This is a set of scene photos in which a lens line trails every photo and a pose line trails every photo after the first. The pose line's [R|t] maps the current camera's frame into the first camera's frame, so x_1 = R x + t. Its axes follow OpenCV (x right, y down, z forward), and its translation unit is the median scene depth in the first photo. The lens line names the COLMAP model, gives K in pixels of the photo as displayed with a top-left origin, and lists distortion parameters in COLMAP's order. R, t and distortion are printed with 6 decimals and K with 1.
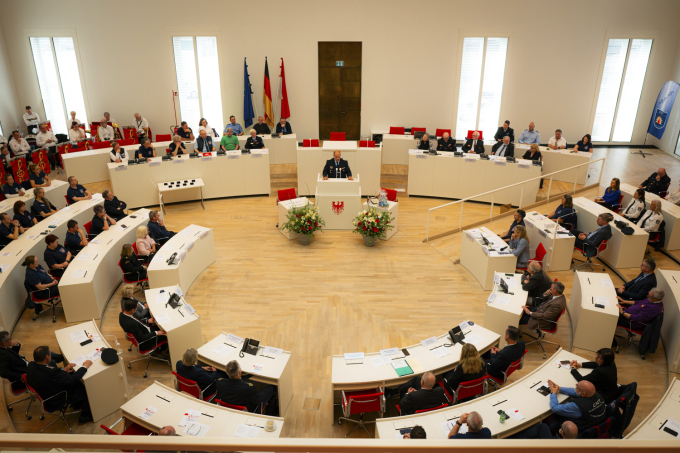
lens RADIAL K [[624.0, 0, 340.0], [0, 624.0, 226.5], [0, 0, 1]] dist [0.007323, 0.003704]
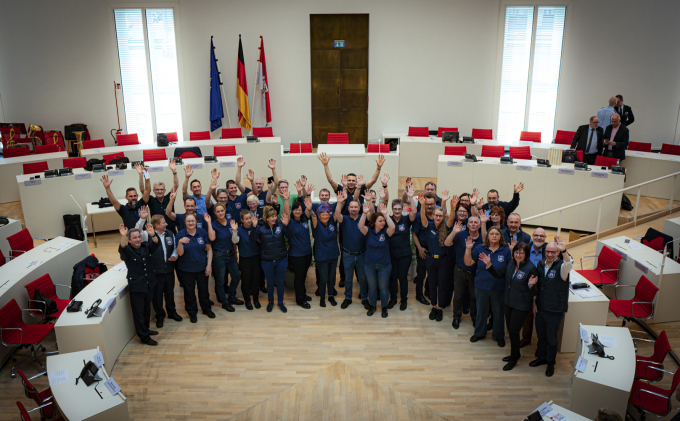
lens RADIAL K [[723.9, 0, 326.6], [0, 723.9, 210.4], [0, 0, 1]] dist [-0.003517, -0.008654]
pose [[0.999855, -0.010392, -0.013490, -0.006426], [0.009130, 0.995854, -0.090507, 0.015236], [0.014375, 0.090371, 0.995804, 0.173803]]
